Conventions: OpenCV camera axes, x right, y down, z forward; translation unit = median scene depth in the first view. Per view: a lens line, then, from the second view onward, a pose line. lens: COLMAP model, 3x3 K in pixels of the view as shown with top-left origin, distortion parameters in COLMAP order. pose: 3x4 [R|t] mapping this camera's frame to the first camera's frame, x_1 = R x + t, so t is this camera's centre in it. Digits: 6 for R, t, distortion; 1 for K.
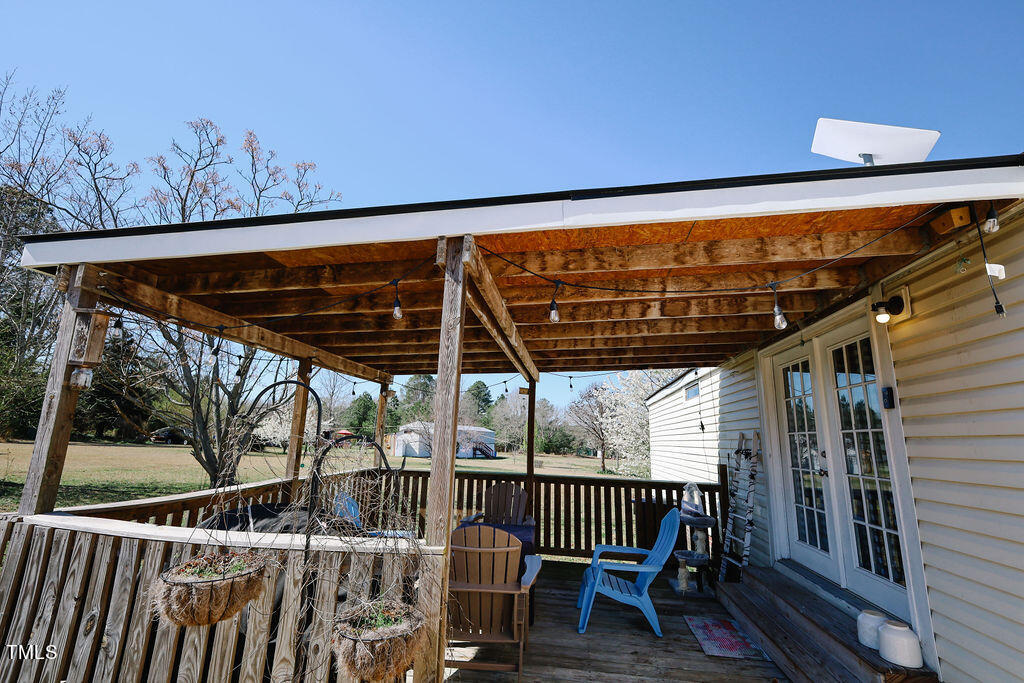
lens RADIAL K [[441.7, 0, 512.0], [0, 441.7, 341.5], [0, 0, 1]] dist [0.000371, -0.000400]
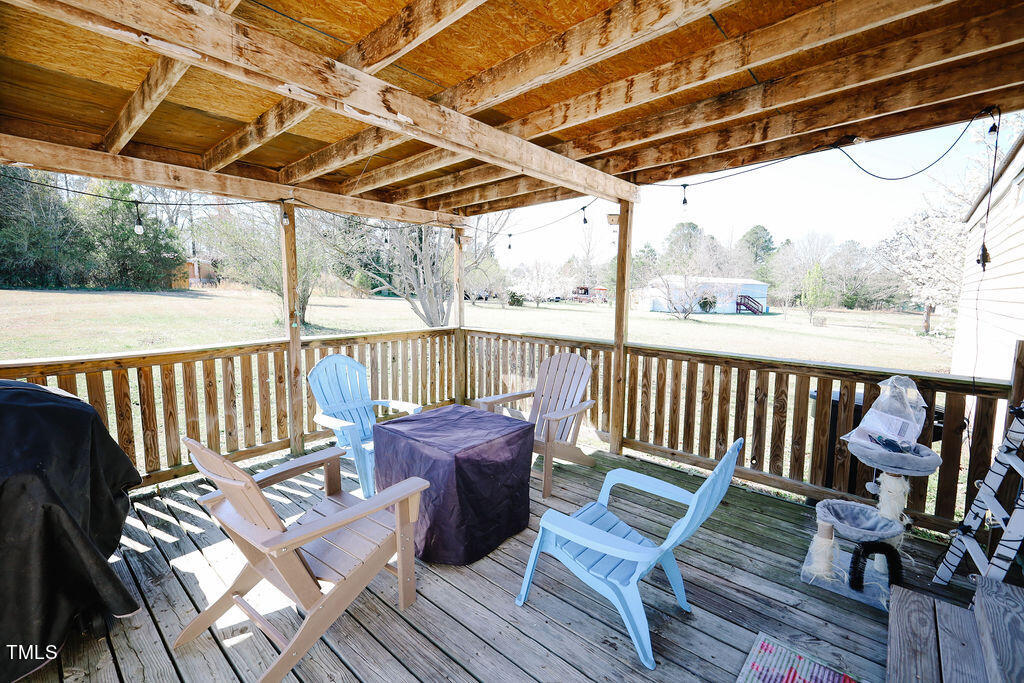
lens RADIAL K [[441.7, 0, 512.0], [0, 441.7, 341.5], [0, 0, 1]] dist [0.000371, -0.000400]
pose [[0.835546, 0.046520, -0.547447, 0.266608], [0.130610, 0.951027, 0.280158, 0.082396], [0.533670, -0.305587, 0.788551, 0.356792]]
